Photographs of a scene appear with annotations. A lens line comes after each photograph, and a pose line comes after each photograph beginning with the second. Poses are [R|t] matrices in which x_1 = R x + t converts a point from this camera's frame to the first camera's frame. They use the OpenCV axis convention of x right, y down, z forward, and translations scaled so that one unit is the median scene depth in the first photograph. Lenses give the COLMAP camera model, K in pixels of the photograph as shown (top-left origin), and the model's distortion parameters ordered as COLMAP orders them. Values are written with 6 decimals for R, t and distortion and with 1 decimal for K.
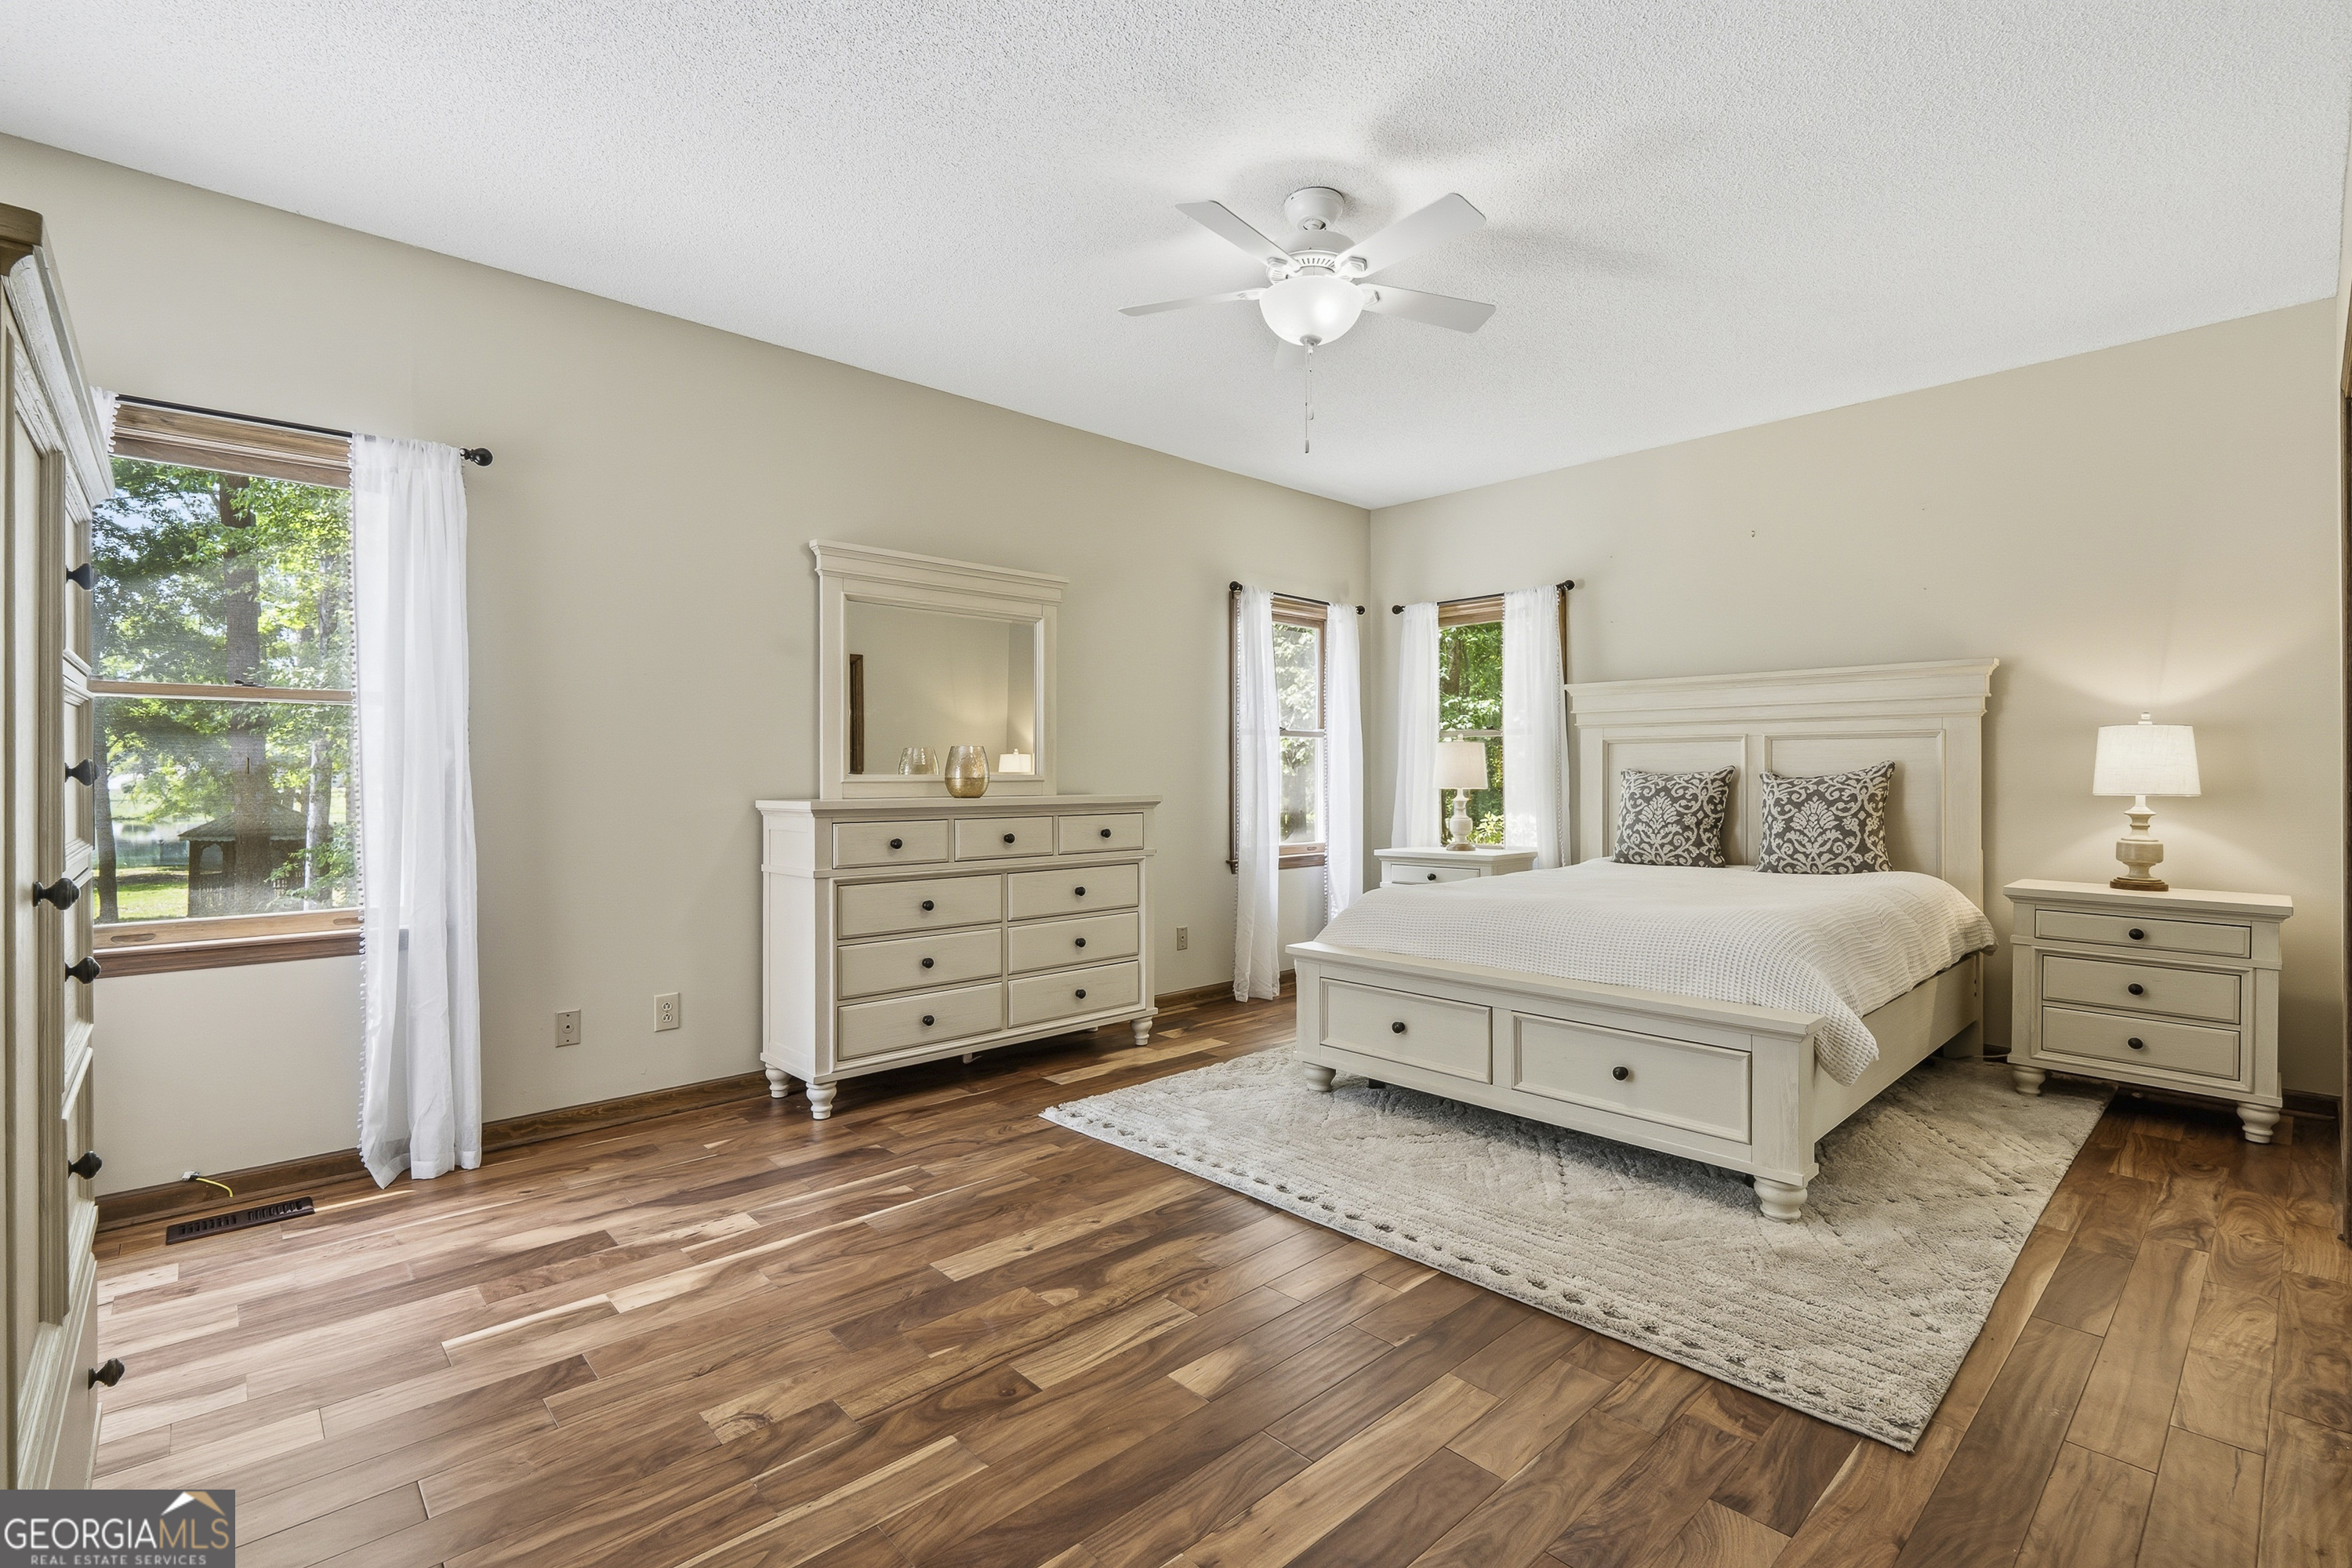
lens RADIAL K [[1066.2, 0, 1178.5], [0, 1066.2, 792.5], [0, 0, 1]] dist [-0.008611, 0.001077]
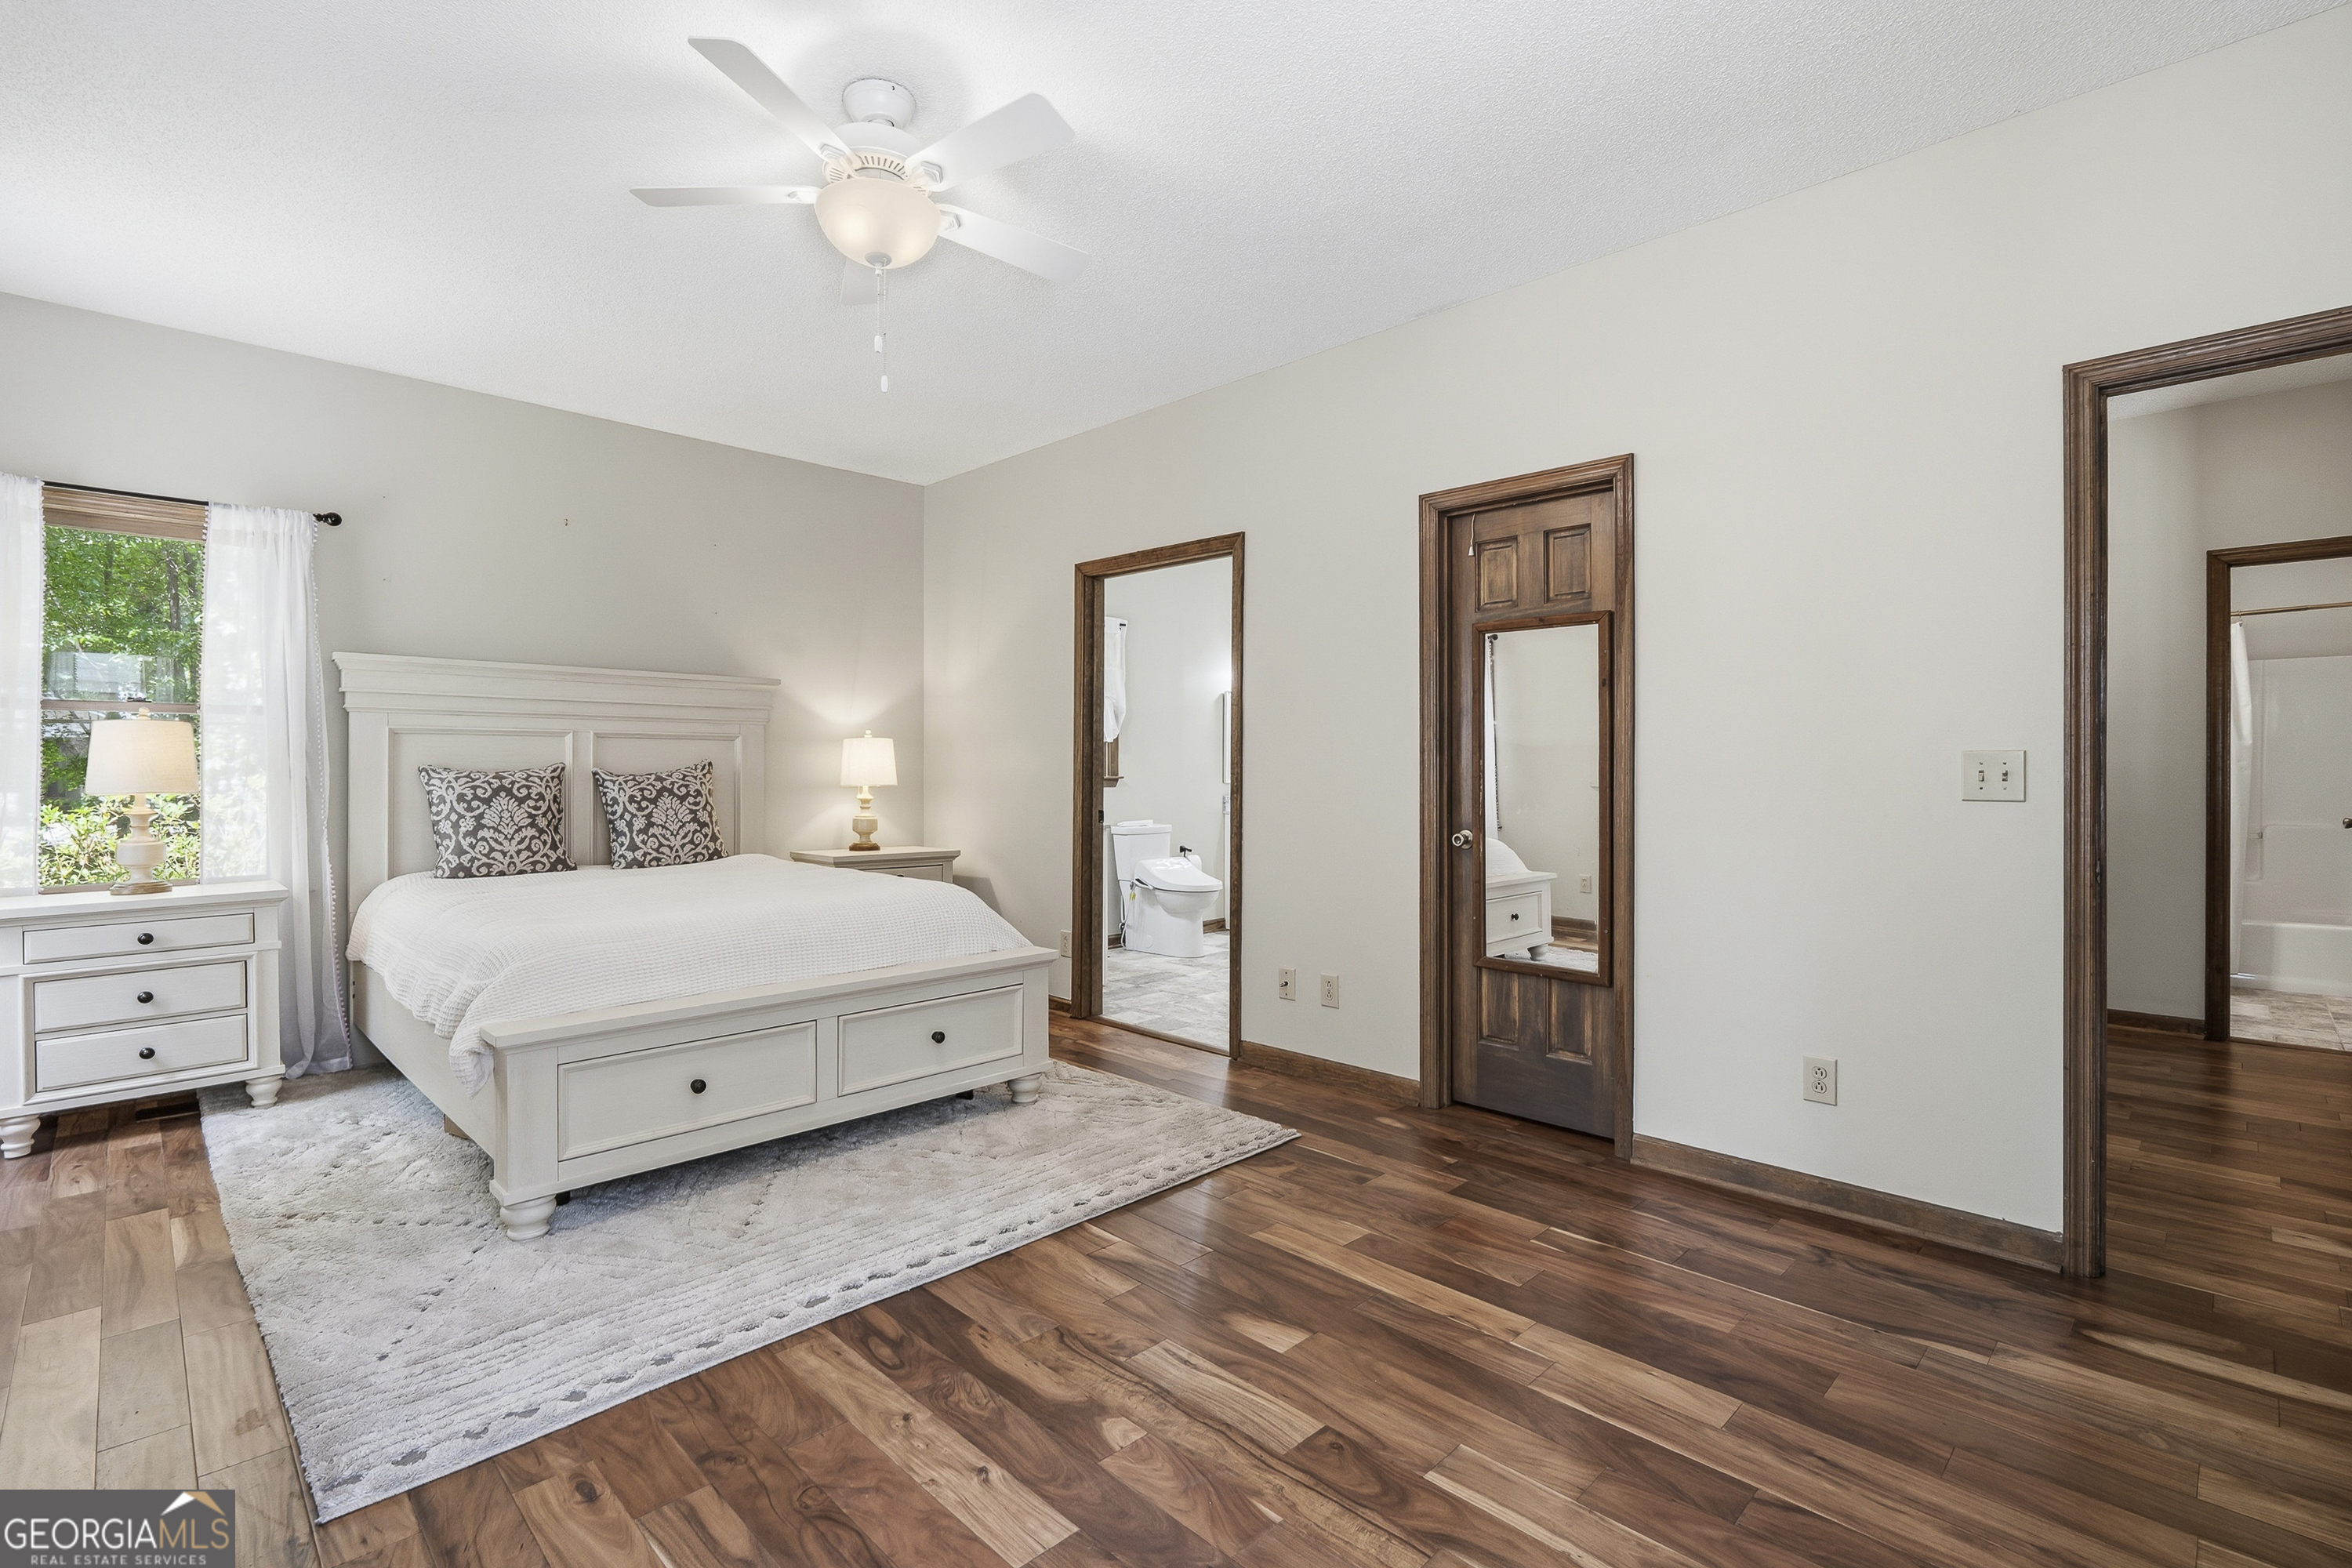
lens RADIAL K [[1066.2, 0, 1177.6], [0, 1066.2, 765.0], [0, 0, 1]] dist [-0.008611, 0.001077]
pose [[-0.033981, 0.006653, 0.999400, -0.572755], [0.018131, 0.999817, -0.006039, -0.009422], [-0.999258, 0.017915, -0.034096, 0.619705]]
